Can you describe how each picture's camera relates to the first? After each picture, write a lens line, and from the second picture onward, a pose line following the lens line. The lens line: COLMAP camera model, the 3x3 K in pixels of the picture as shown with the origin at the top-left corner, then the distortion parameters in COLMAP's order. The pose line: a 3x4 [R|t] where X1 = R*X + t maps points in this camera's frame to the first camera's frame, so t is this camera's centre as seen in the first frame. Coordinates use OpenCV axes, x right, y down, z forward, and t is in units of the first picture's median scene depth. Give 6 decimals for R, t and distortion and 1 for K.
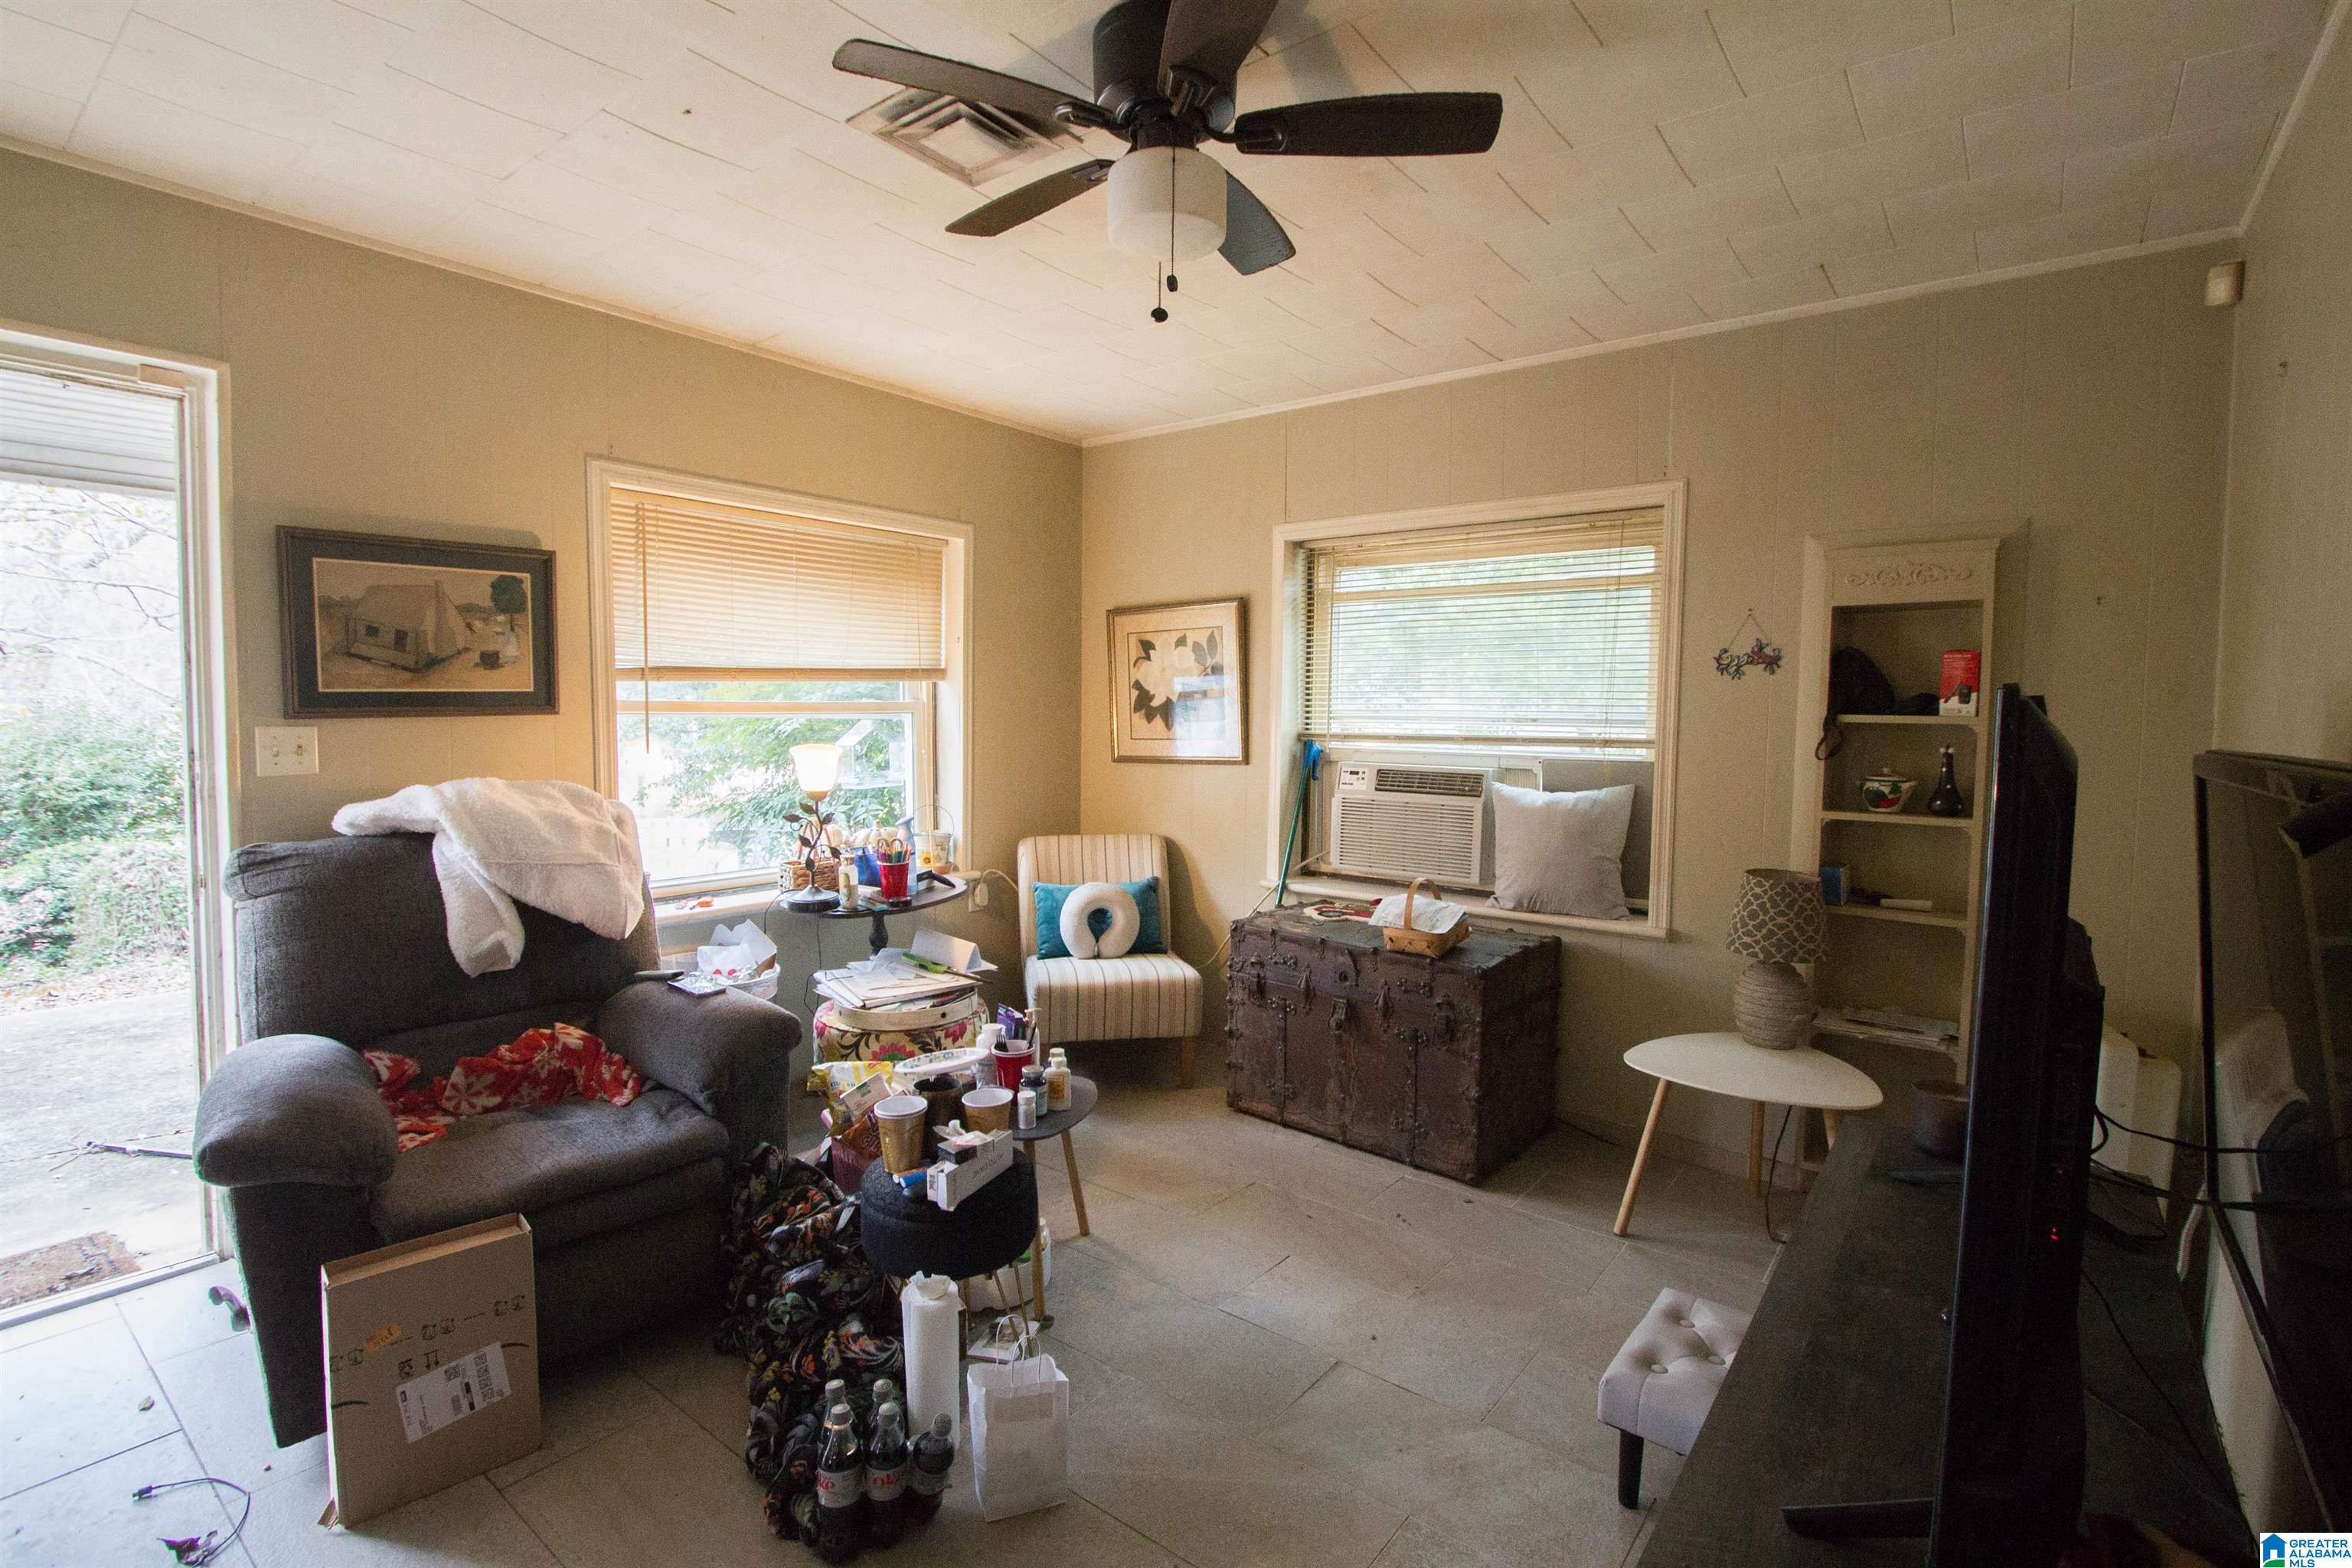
lens RADIAL K [[1091.5, 0, 1173.4], [0, 1091.5, 781.8], [0, 0, 1]] dist [-0.023487, 0.005329]
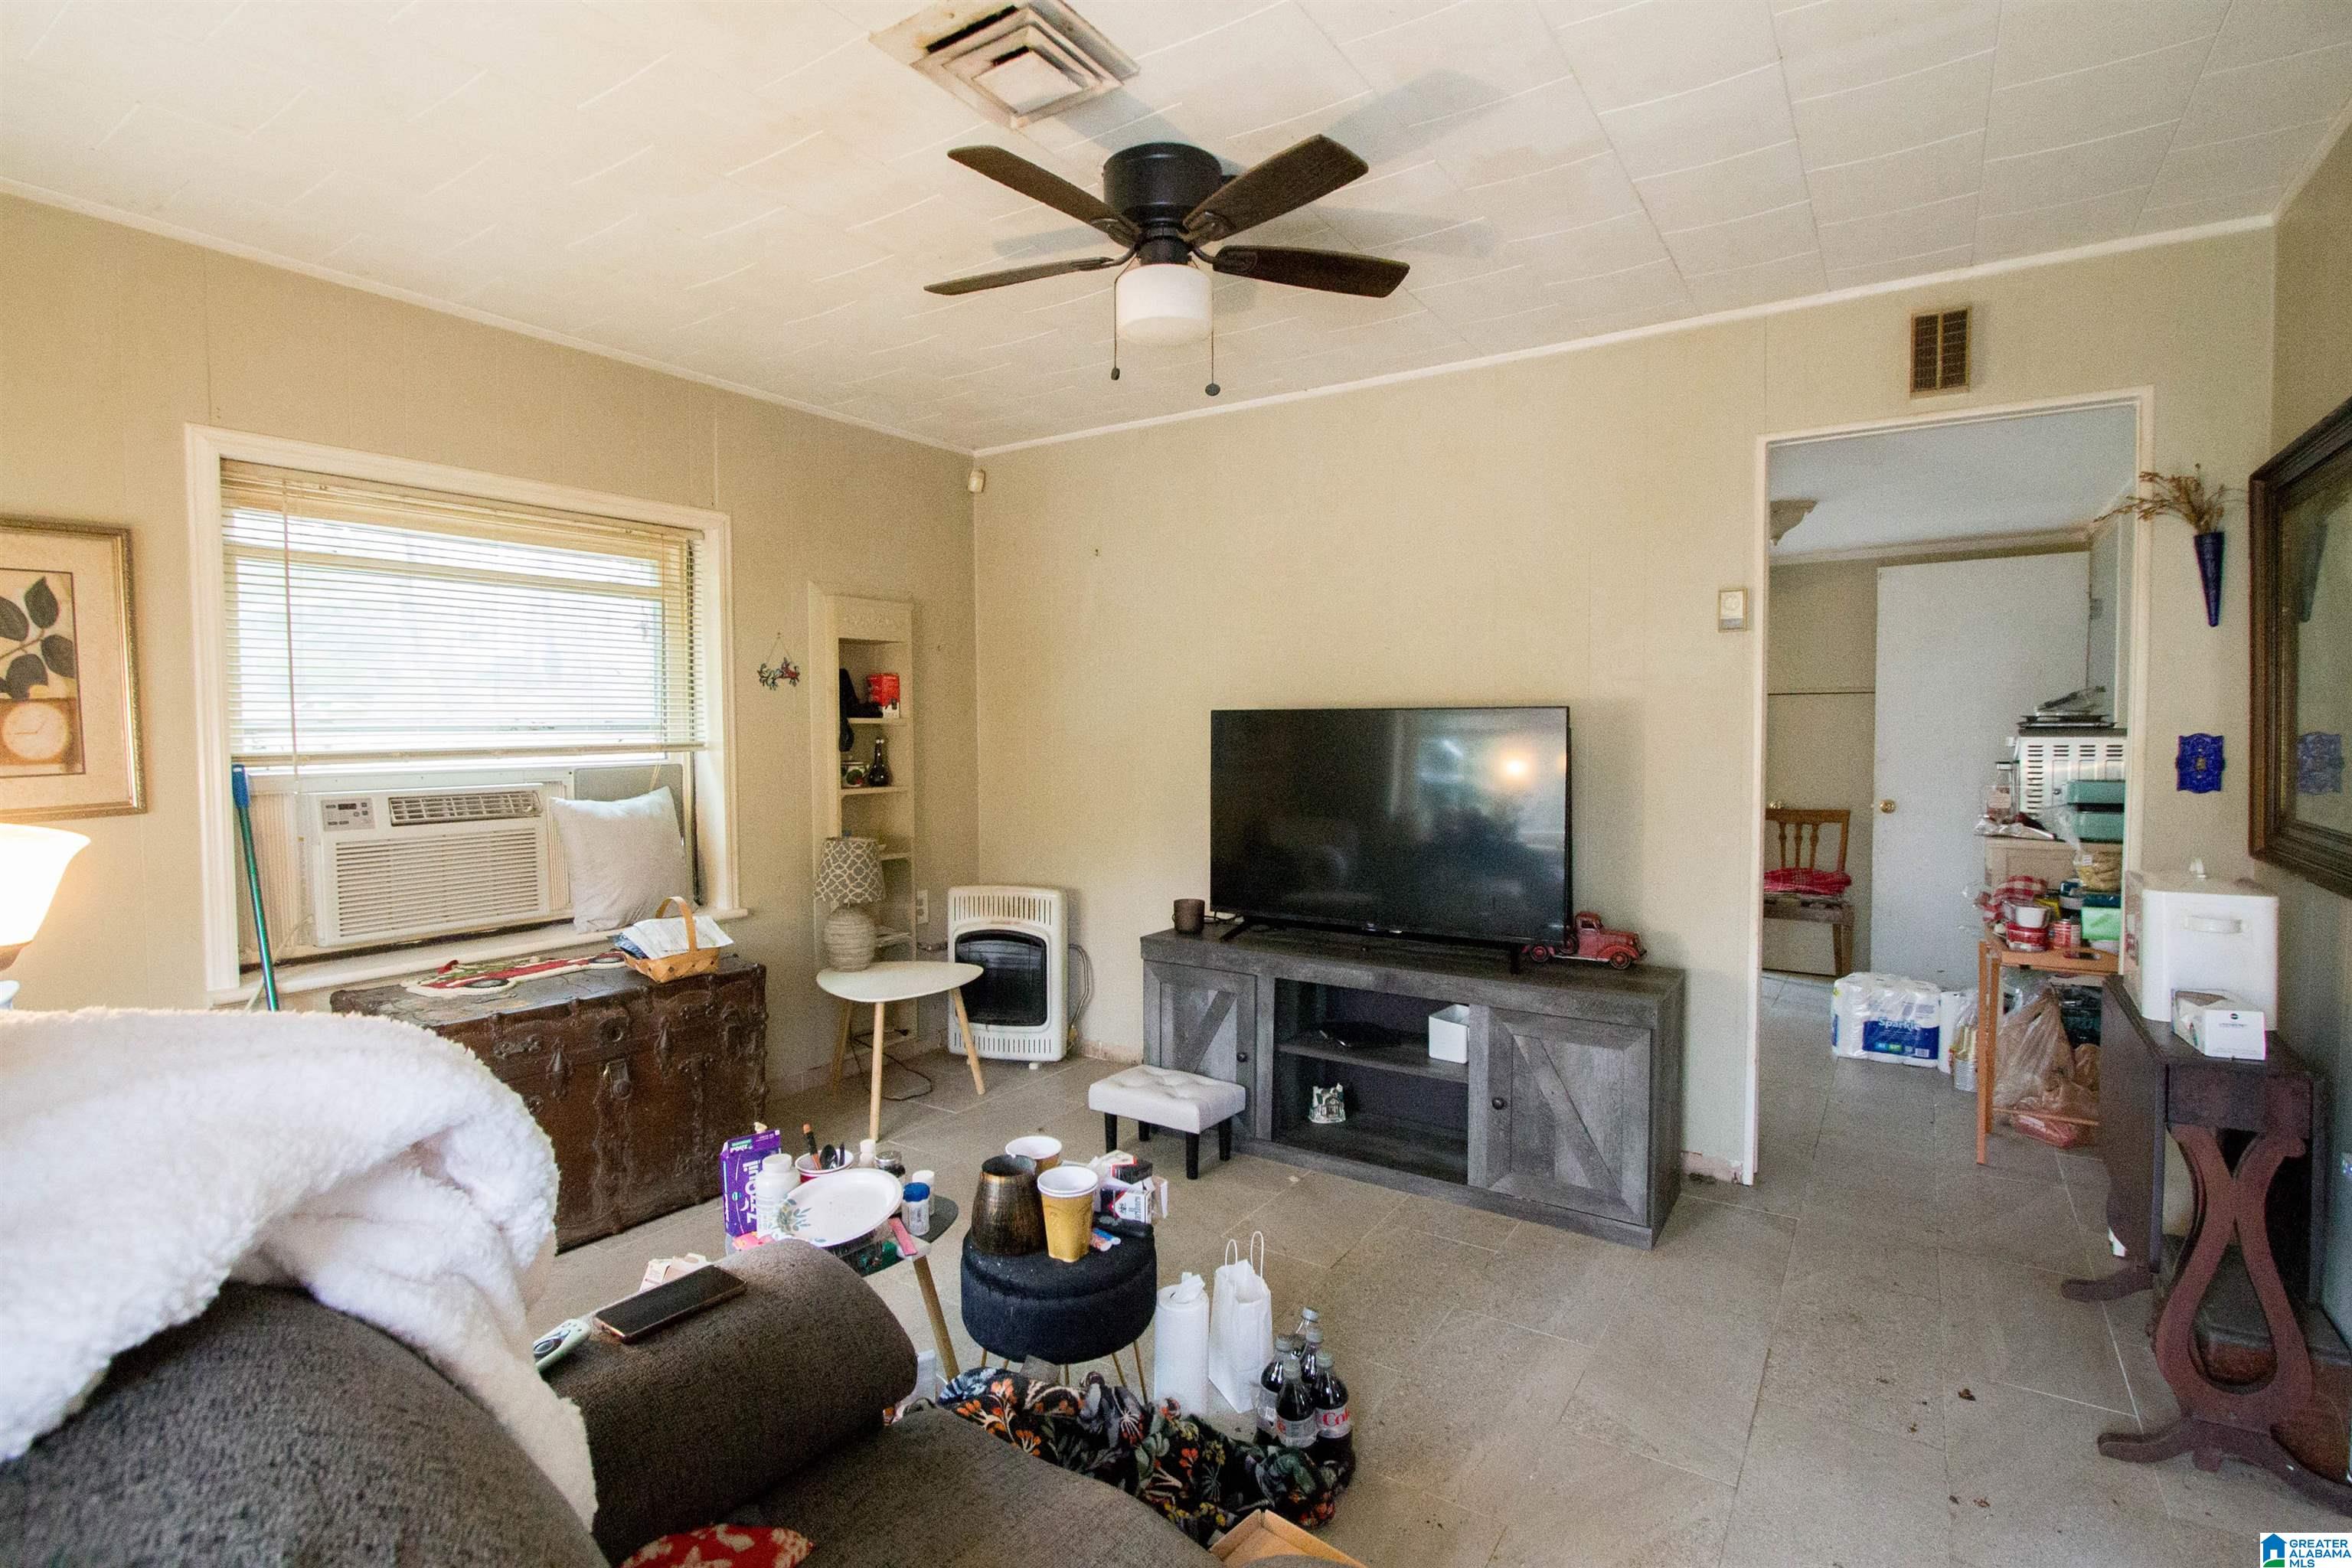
lens RADIAL K [[1091.5, 0, 1174.7], [0, 1091.5, 772.2], [0, 0, 1]] dist [-0.023487, 0.005329]
pose [[-0.056703, -0.056019, 0.996818, -0.728524], [0.072452, 0.995561, 0.060070, -0.043323], [-0.995759, 0.075627, -0.052393, 0.626305]]
